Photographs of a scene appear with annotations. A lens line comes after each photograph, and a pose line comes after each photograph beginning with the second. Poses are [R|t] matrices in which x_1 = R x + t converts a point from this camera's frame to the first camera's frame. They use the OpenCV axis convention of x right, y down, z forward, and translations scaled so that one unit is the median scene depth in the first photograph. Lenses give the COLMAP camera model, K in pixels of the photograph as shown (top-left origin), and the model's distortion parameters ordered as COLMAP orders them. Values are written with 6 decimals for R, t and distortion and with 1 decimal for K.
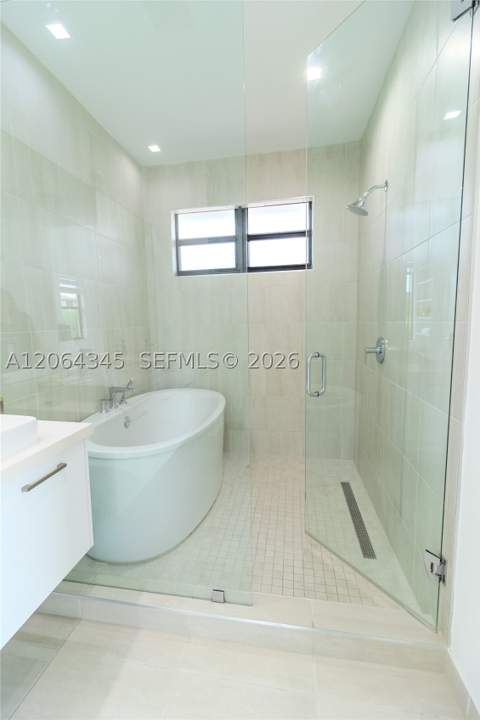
lens RADIAL K [[328.4, 0, 236.1], [0, 328.4, 365.5], [0, 0, 1]] dist [0.000614, -0.000114]
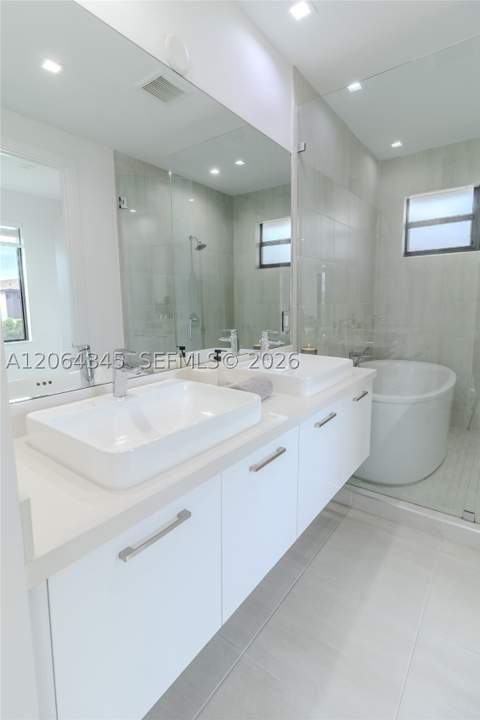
lens RADIAL K [[346.5, 0, 239.3], [0, 346.5, 345.5], [0, 0, 1]] dist [0.001844, 0.000169]
pose [[0.886874, 0.069358, -0.456775, -0.125733], [-0.065894, 0.997549, 0.023531, 0.031115], [0.457287, 0.009230, 0.889271, -0.276835]]
